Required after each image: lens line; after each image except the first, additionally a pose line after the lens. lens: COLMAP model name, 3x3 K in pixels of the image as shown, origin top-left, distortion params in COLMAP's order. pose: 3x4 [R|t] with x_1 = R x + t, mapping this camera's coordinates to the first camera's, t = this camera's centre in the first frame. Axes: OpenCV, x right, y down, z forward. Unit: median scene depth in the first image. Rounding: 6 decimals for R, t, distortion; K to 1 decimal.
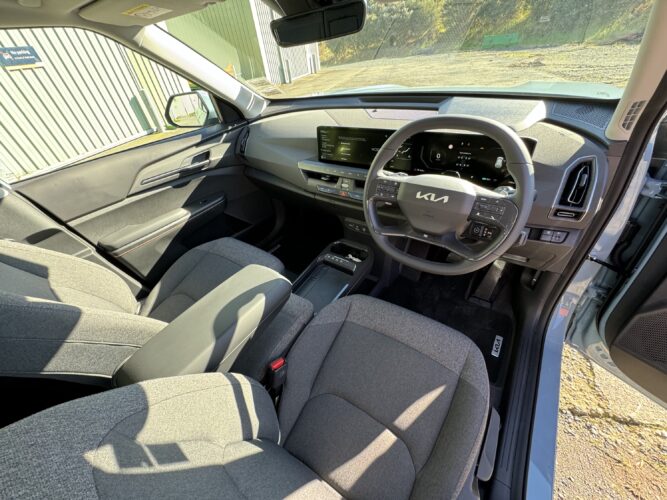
lens RADIAL K [[266.7, 0, 333.5], [0, 266.7, 250.0], [0, 0, 1]] dist [-0.001371, -0.000119]
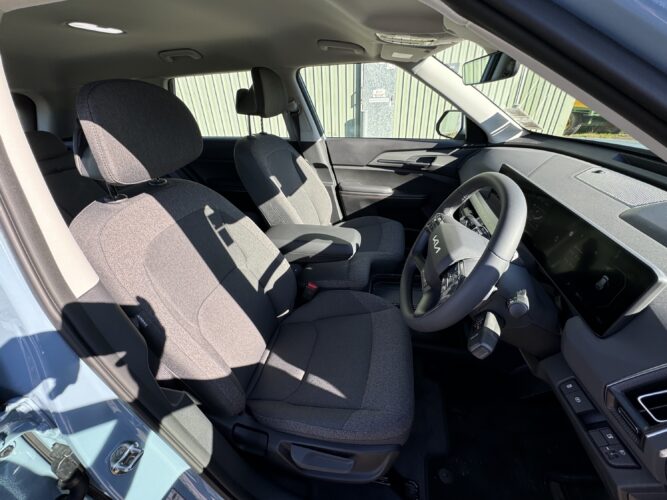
lens RADIAL K [[266.7, 0, 333.5], [0, 266.7, 250.0], [0, 0, 1]] dist [-0.001371, -0.000119]
pose [[0.382732, 0.546556, -0.744844, 0.563920], [-0.572482, 0.773092, 0.273118, -0.134393], [0.725107, 0.321879, 0.608781, 0.082558]]
